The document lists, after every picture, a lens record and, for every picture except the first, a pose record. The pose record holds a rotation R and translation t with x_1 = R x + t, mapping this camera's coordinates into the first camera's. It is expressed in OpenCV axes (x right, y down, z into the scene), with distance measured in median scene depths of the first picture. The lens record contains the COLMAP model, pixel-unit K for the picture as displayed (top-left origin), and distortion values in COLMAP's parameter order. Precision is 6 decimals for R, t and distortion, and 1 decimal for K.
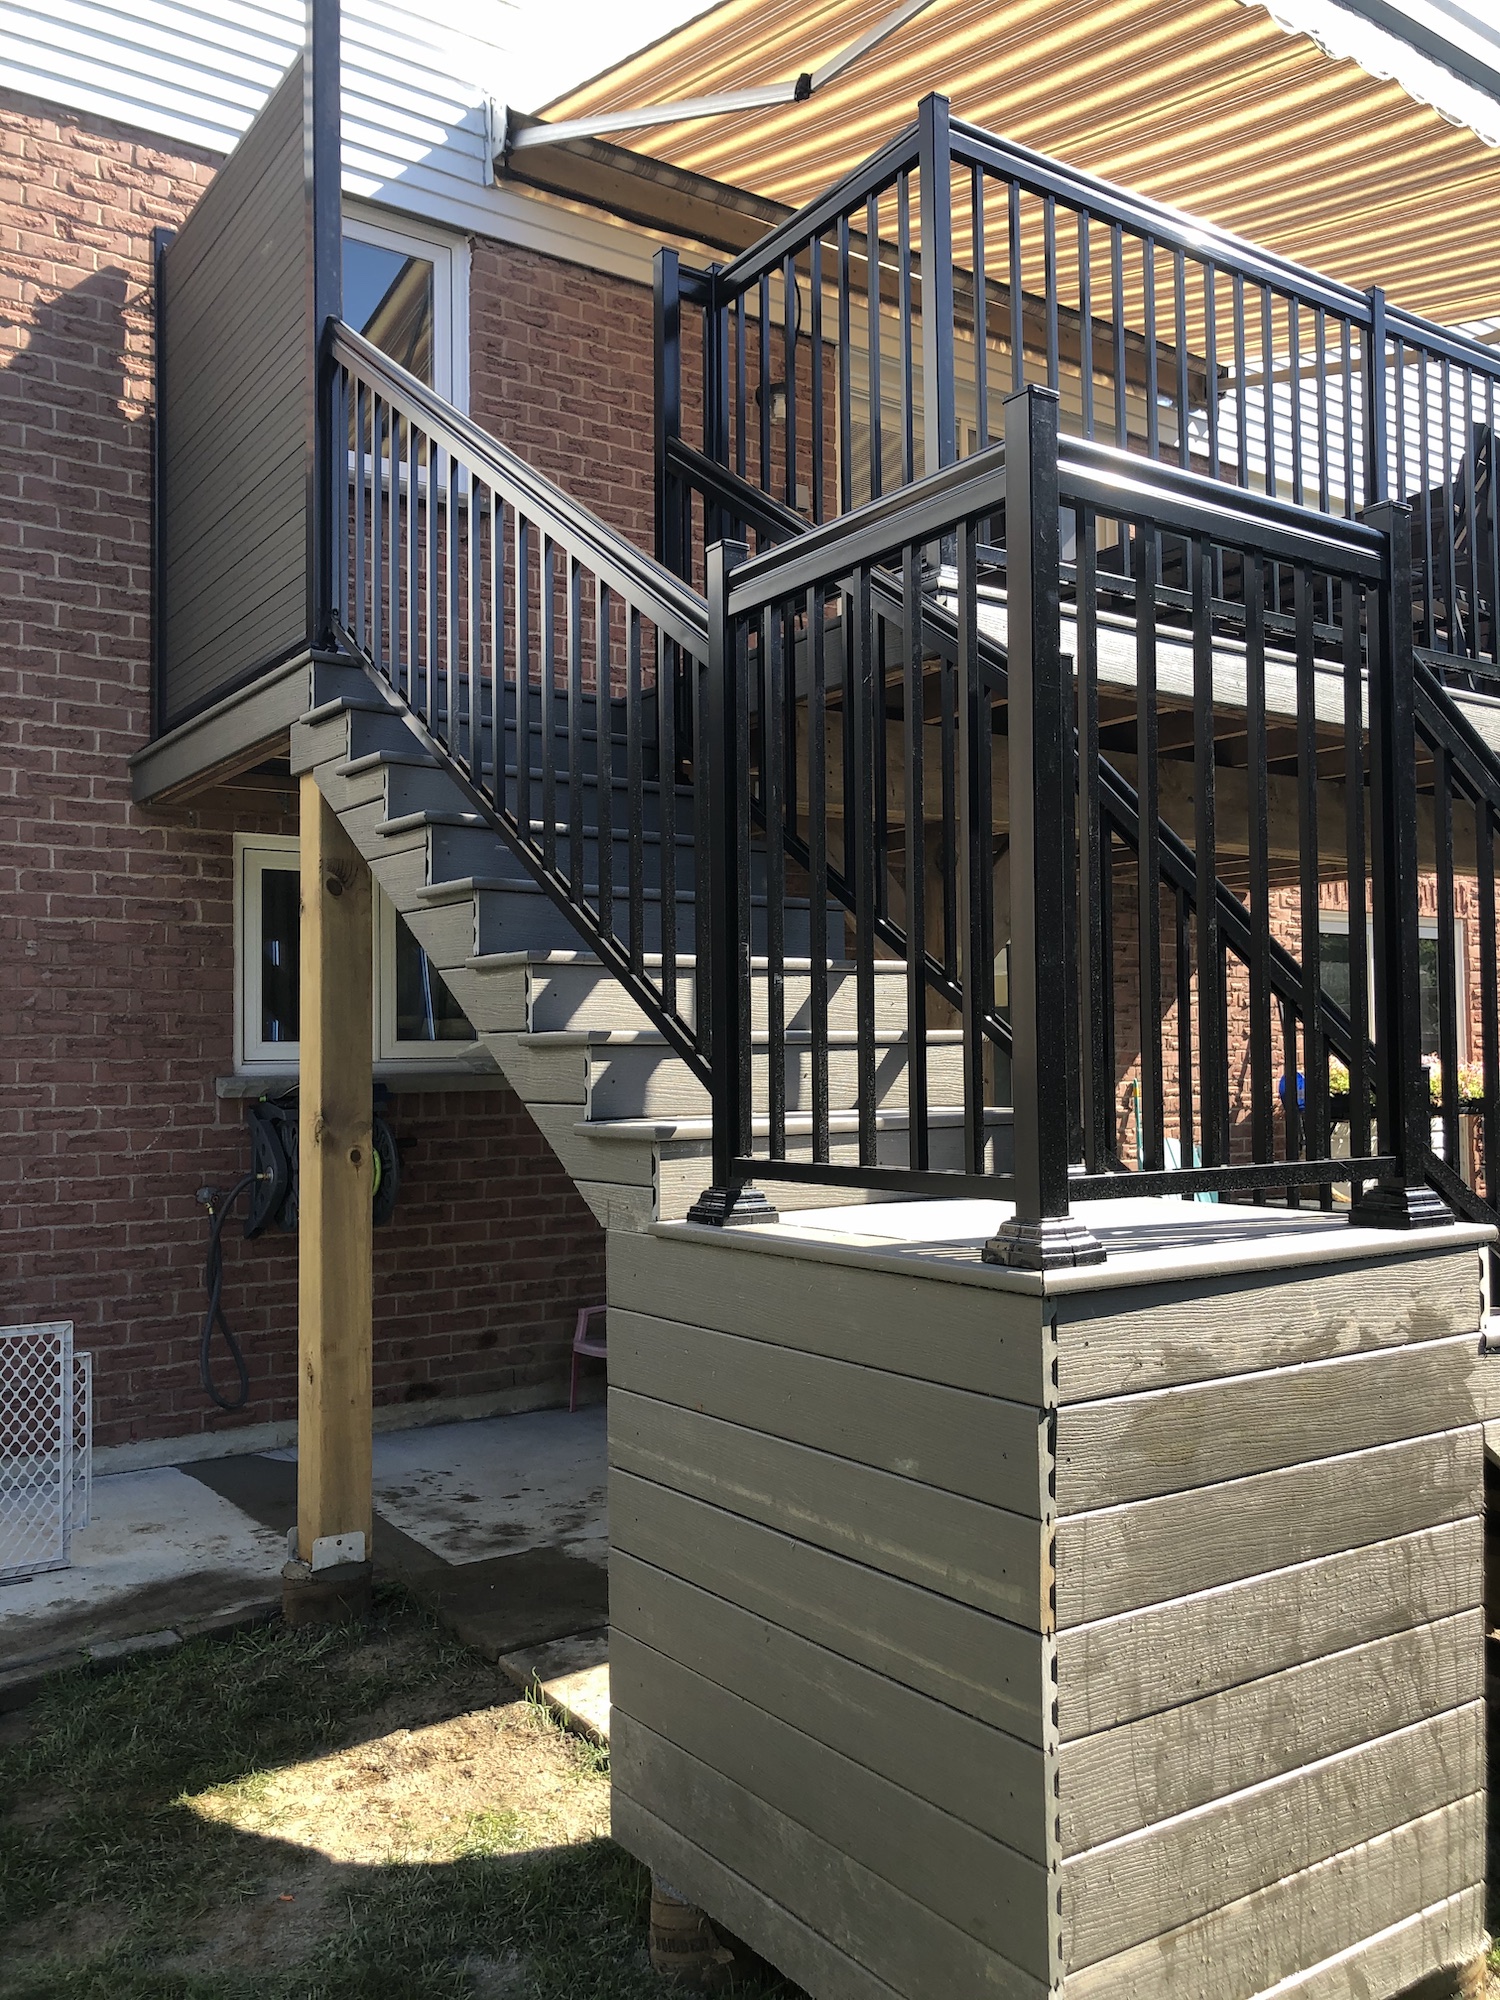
lens RADIAL K [[1652.2, 0, 755.9], [0, 1652.2, 1006.8], [0, 0, 1]] dist [0.030215, -0.032477]
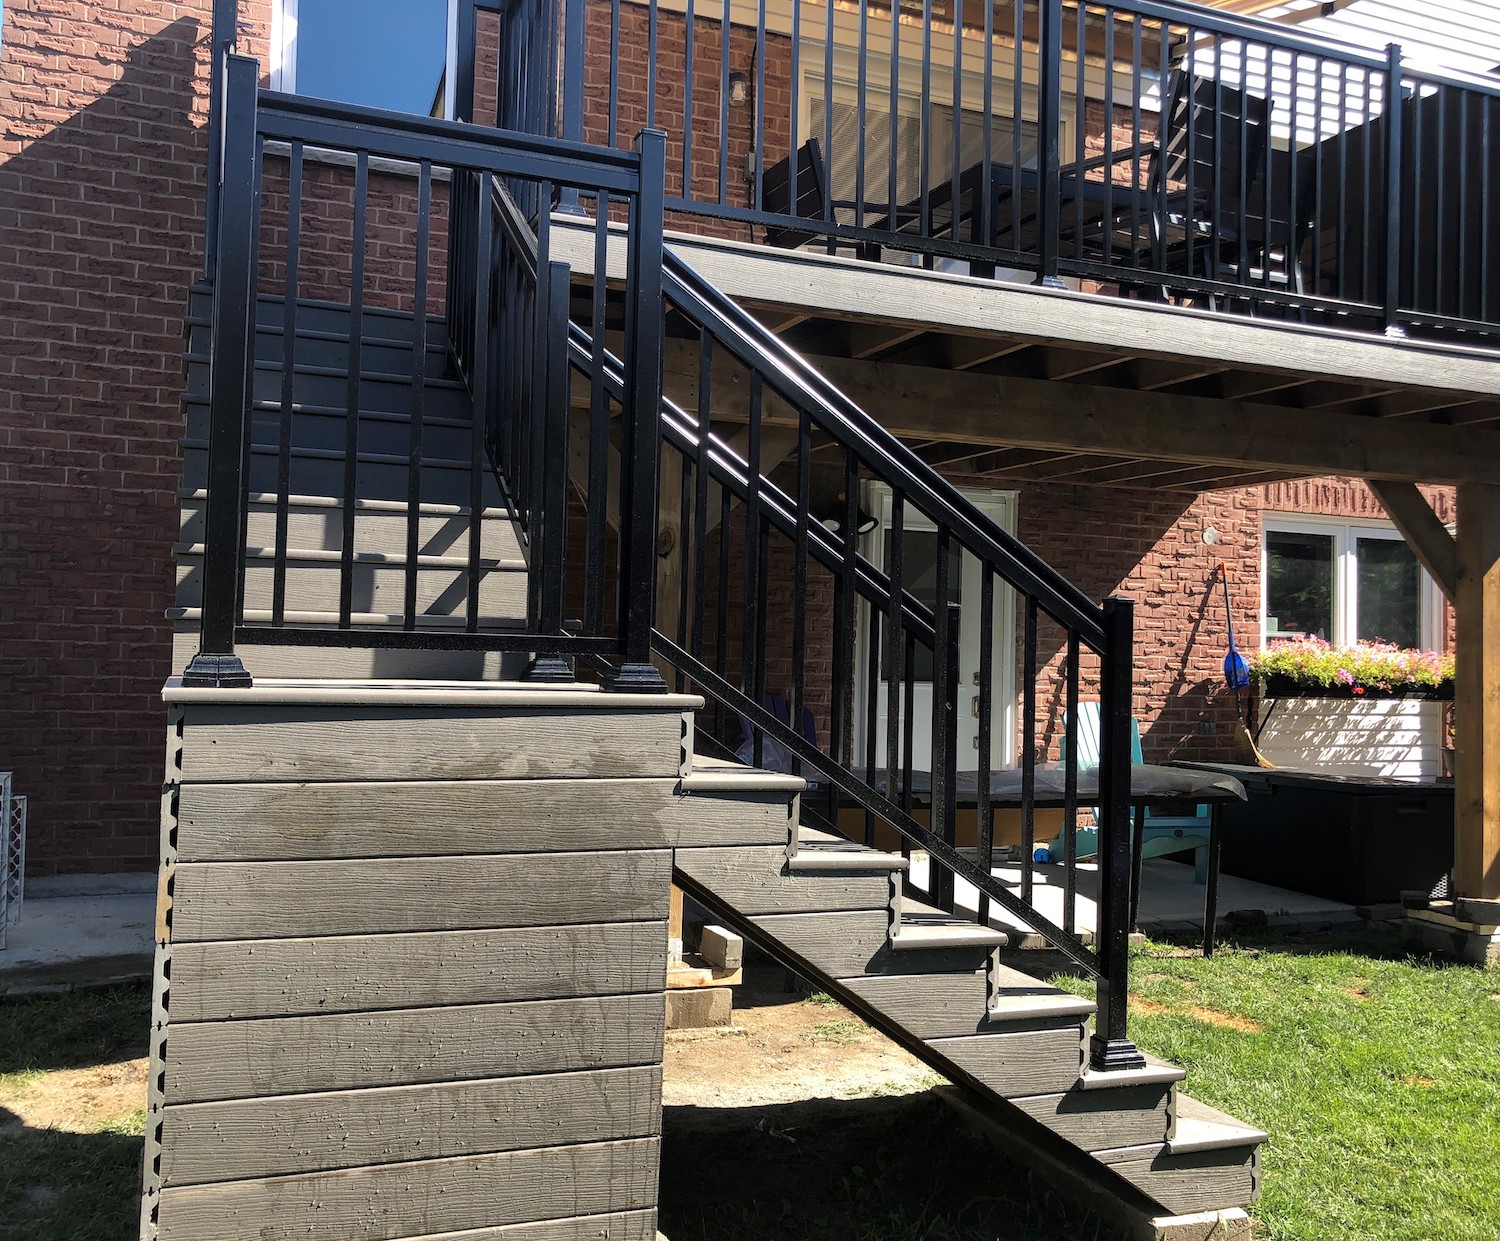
lens RADIAL K [[1394.2, 0, 748.1], [0, 1394.2, 612.6], [0, 0, 1]] dist [0.015251, 0.000000]
pose [[0.970757, 0.028455, -0.238371, 0.364263], [-0.028715, 0.999585, 0.002378, 0.032131], [0.238340, 0.004536, 0.971171, -0.011616]]
